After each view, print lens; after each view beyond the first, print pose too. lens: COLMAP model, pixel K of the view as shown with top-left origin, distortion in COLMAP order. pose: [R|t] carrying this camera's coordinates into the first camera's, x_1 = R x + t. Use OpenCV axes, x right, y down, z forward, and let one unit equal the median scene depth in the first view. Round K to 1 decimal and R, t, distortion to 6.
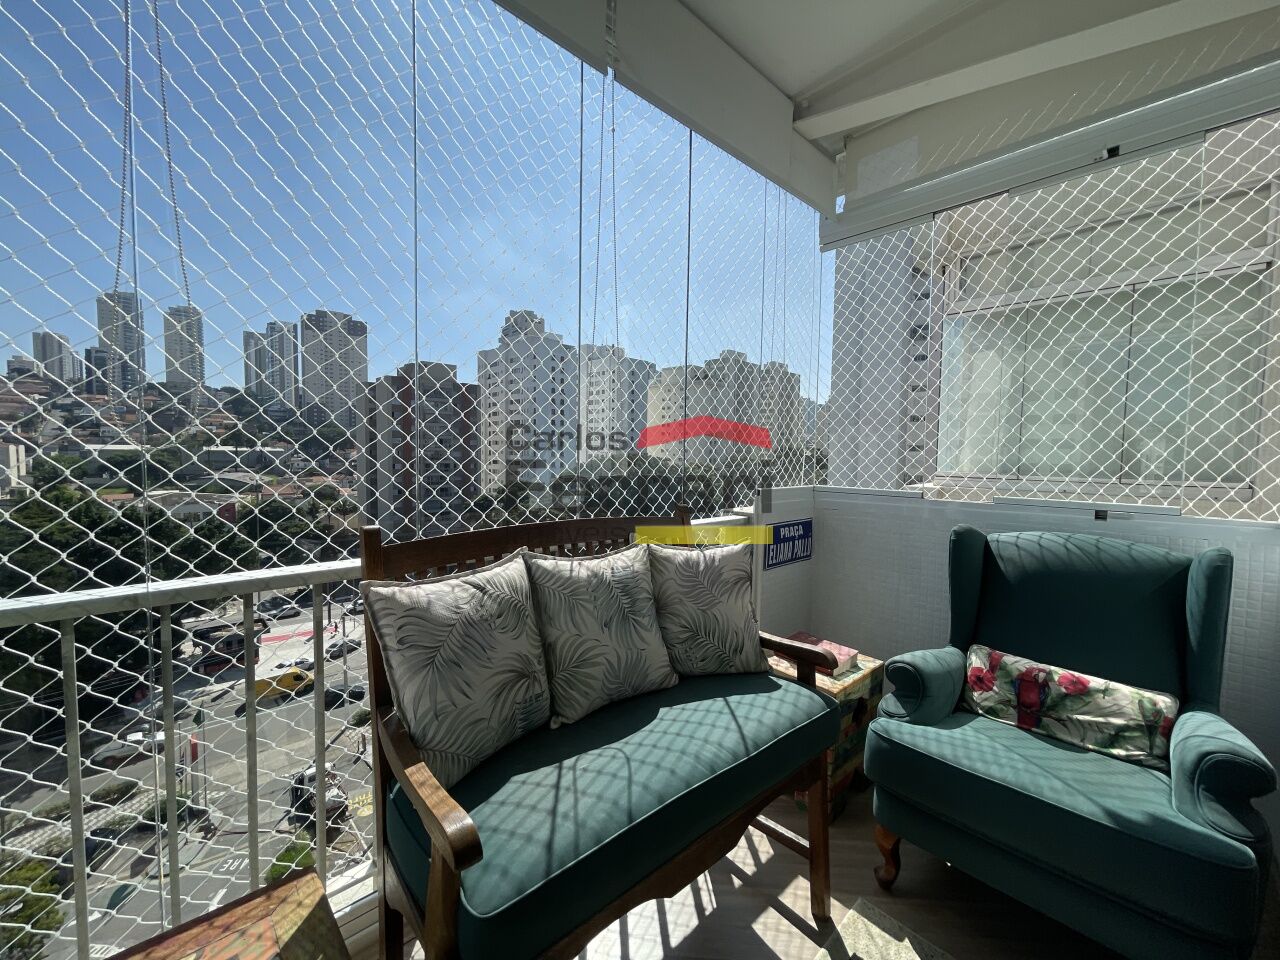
lens RADIAL K [[522.2, 0, 640.0], [0, 522.2, 480.0], [0, 0, 1]] dist [0.007266, 0.000001]
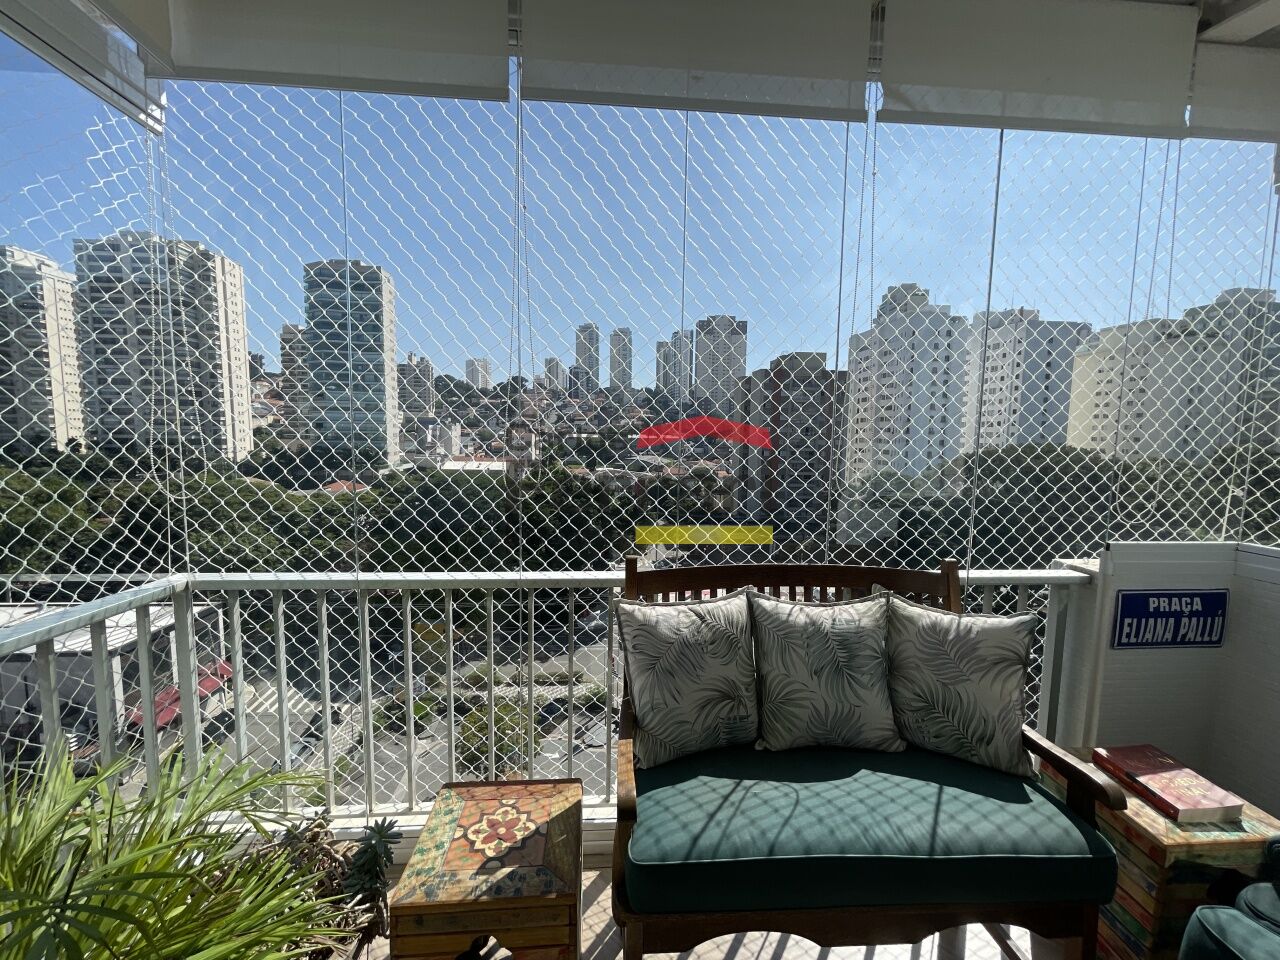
lens RADIAL K [[523.3, 0, 640.0], [0, 523.3, 480.0], [0, 0, 1]] dist [-0.001664, 0.000500]
pose [[0.779913, 0.054331, -0.623525, 0.286362], [-0.038137, 0.998499, 0.039301, -0.136184], [0.624725, -0.006872, 0.780815, -0.048033]]
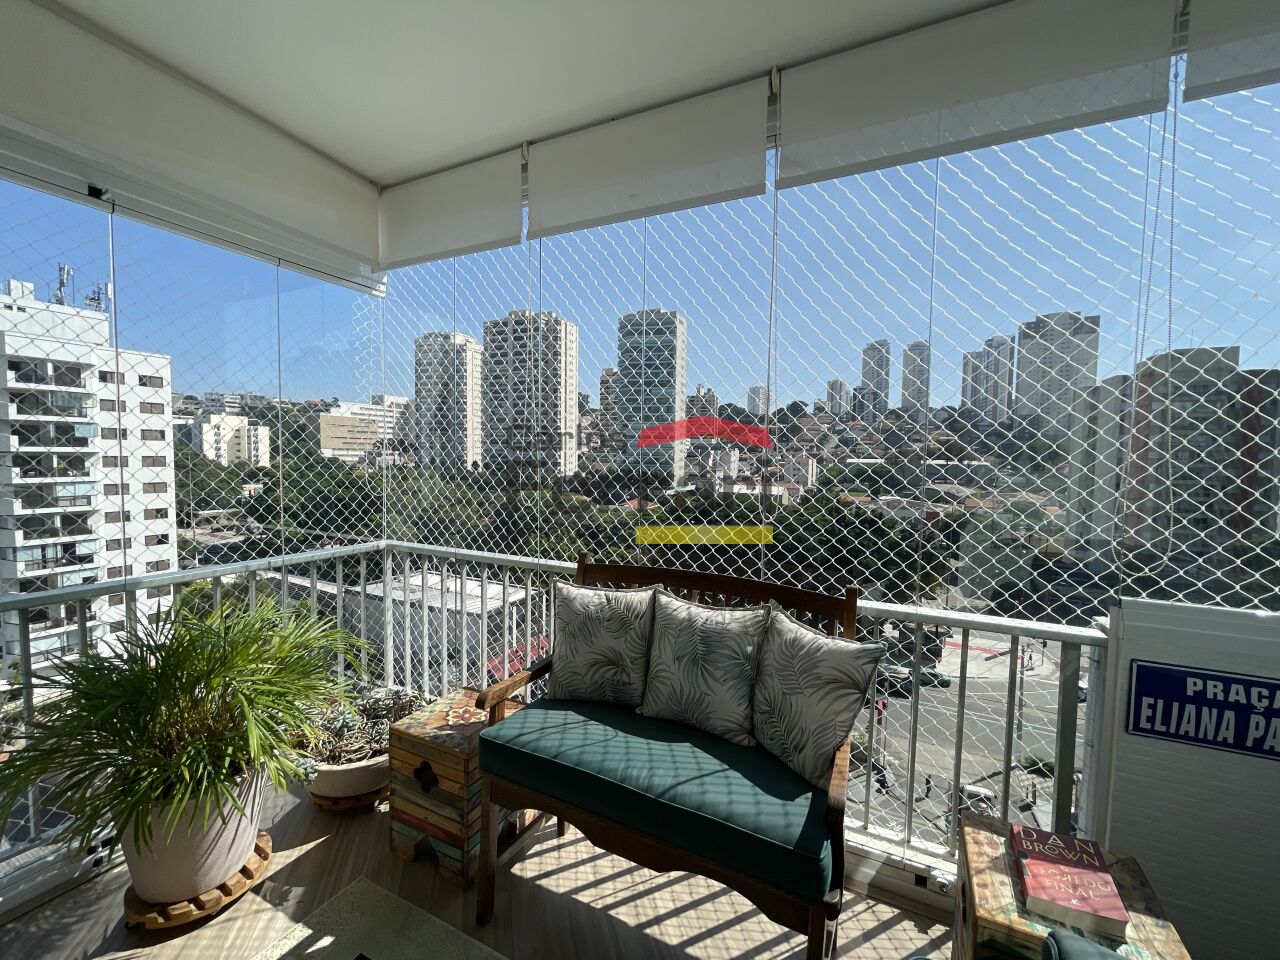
lens RADIAL K [[527.2, 0, 640.0], [0, 527.2, 480.0], [0, 0, 1]] dist [0.000280, -0.000473]
pose [[0.354203, 0.038879, -0.934360, 1.056240], [-0.060630, 0.997988, 0.018542, -0.173177], [0.933201, 0.050083, 0.355848, 0.413633]]
